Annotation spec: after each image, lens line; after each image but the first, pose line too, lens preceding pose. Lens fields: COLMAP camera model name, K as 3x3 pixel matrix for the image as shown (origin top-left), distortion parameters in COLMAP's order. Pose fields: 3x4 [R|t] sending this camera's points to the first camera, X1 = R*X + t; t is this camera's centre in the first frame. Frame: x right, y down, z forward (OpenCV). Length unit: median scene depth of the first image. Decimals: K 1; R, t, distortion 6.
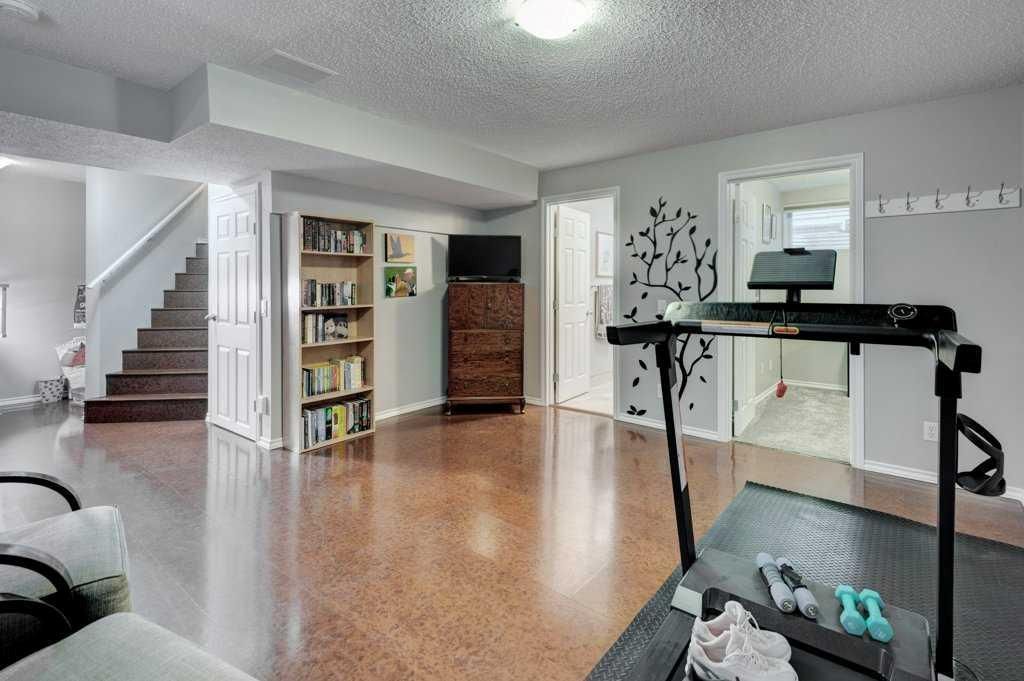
lens RADIAL K [[474.6, 0, 510.8], [0, 474.6, 287.8], [0, 0, 1]] dist [-0.000040, -0.002362]
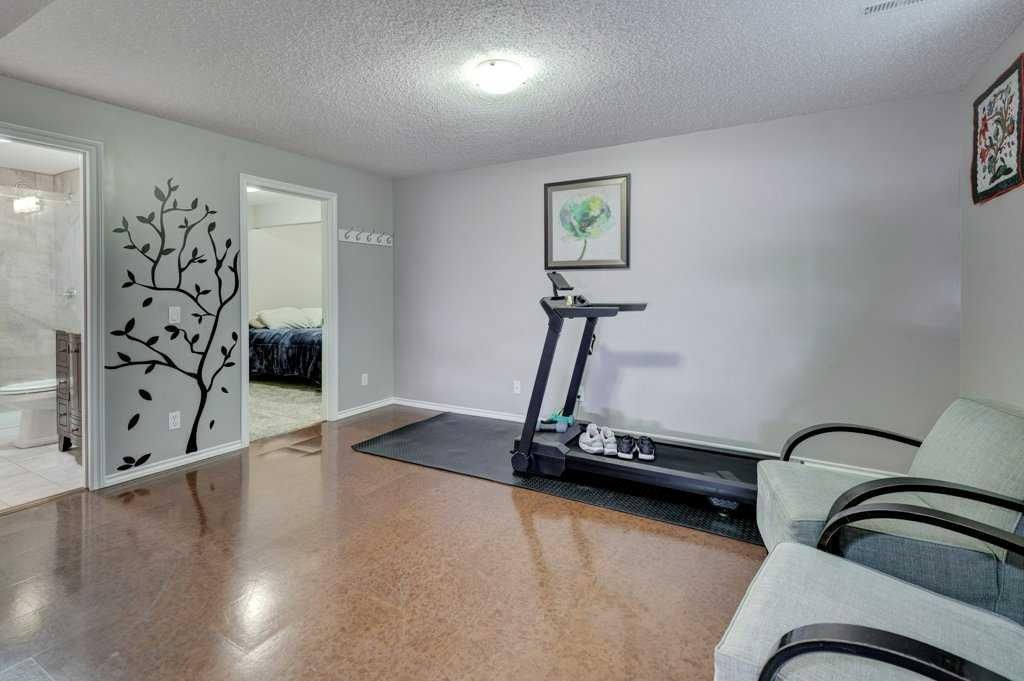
lens RADIAL K [[474.6, 0, 520.8], [0, 474.6, 290.7], [0, 0, 1]] dist [-0.000040, -0.002362]
pose [[-0.175549, -0.003918, 0.984463, -0.582562], [0.003920, 0.999981, 0.004679, -0.002897], [-0.984463, 0.004680, -0.175531, 0.568924]]
